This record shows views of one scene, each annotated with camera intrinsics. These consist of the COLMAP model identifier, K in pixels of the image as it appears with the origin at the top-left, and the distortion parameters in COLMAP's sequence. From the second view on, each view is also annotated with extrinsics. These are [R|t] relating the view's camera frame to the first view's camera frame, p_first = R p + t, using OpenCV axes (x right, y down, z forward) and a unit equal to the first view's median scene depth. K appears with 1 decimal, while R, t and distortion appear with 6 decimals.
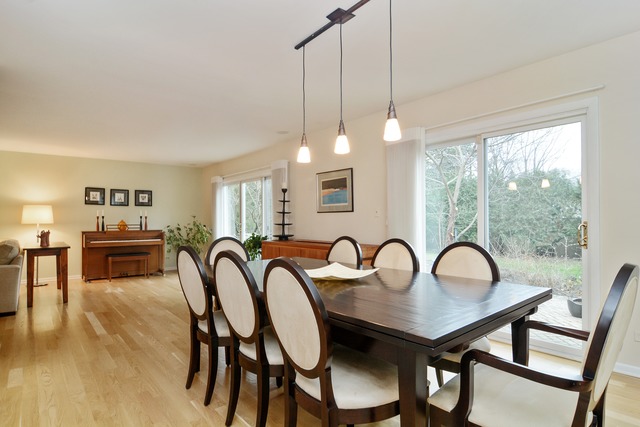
lens RADIAL K [[348.3, 0, 317.5], [0, 348.3, 208.2], [0, 0, 1]] dist [-0.004302, -0.014325]
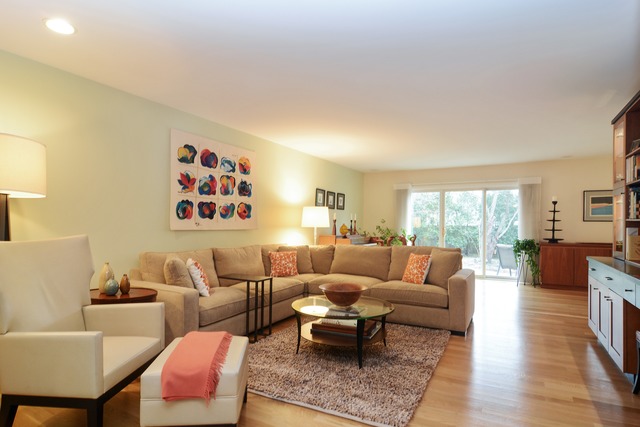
lens RADIAL K [[348.3, 0, 317.5], [0, 348.3, 208.2], [0, 0, 1]] dist [-0.004302, -0.014325]
pose [[0.932066, 0.030830, 0.360976, -1.464564], [-0.027096, 0.999514, -0.015403, 0.011993], [-0.361275, 0.004576, 0.932448, 0.177297]]
